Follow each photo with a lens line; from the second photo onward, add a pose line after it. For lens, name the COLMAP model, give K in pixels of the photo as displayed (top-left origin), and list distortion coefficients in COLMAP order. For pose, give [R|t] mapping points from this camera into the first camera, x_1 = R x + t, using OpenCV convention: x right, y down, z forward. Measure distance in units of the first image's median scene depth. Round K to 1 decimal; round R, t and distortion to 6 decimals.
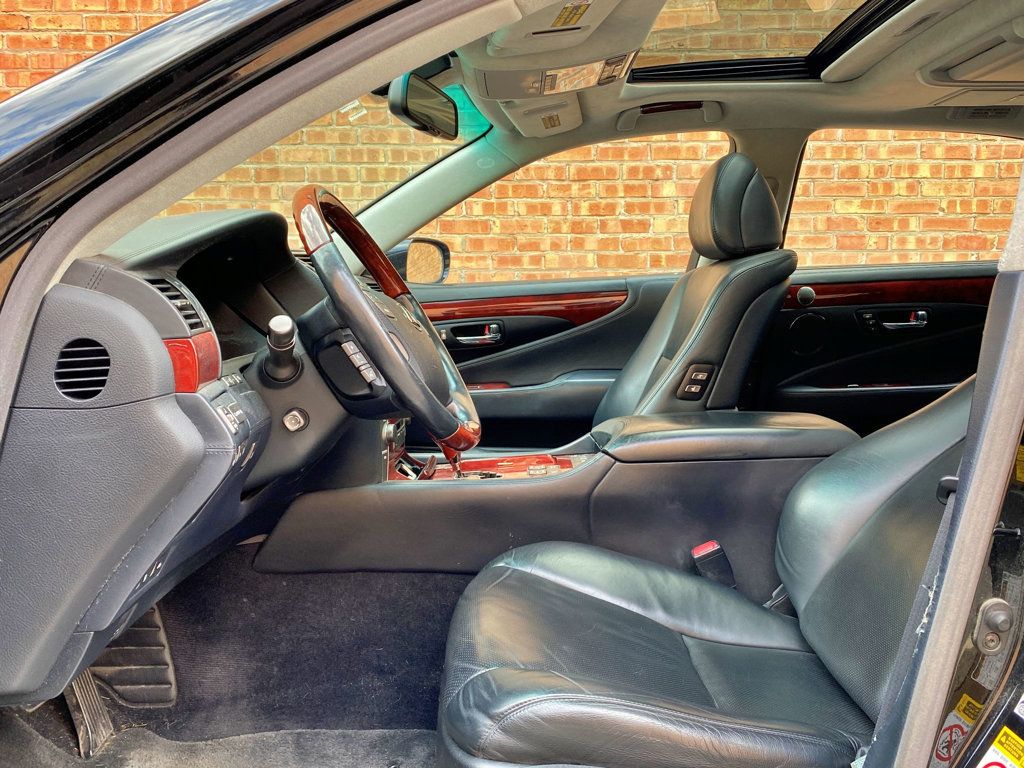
lens RADIAL K [[893.6, 0, 512.0], [0, 893.6, 384.0], [0, 0, 1]] dist [0.064827, -0.139421]
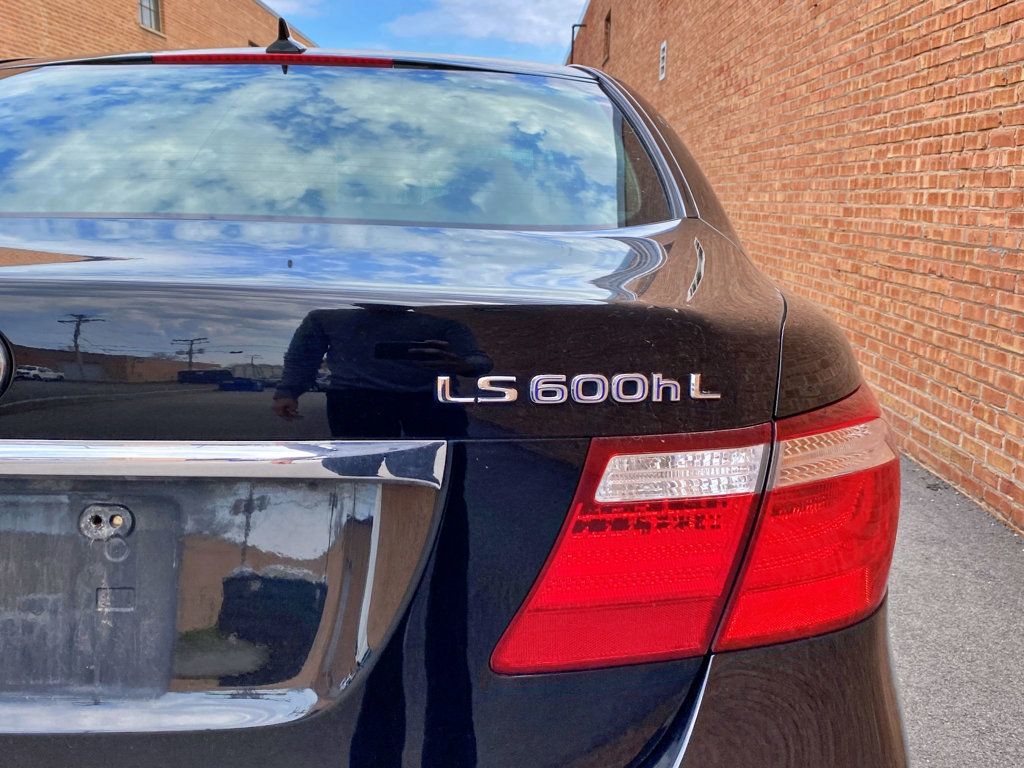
lens RADIAL K [[1023.8, 0, 514.0], [0, 1023.8, 398.0], [0, 0, 1]] dist [0.033663, -0.017415]
pose [[0.020207, 0.197336, -0.980128, 1.002989], [-0.121920, 0.973498, 0.193488, -0.104457], [0.992334, 0.115587, 0.043731, 0.506650]]
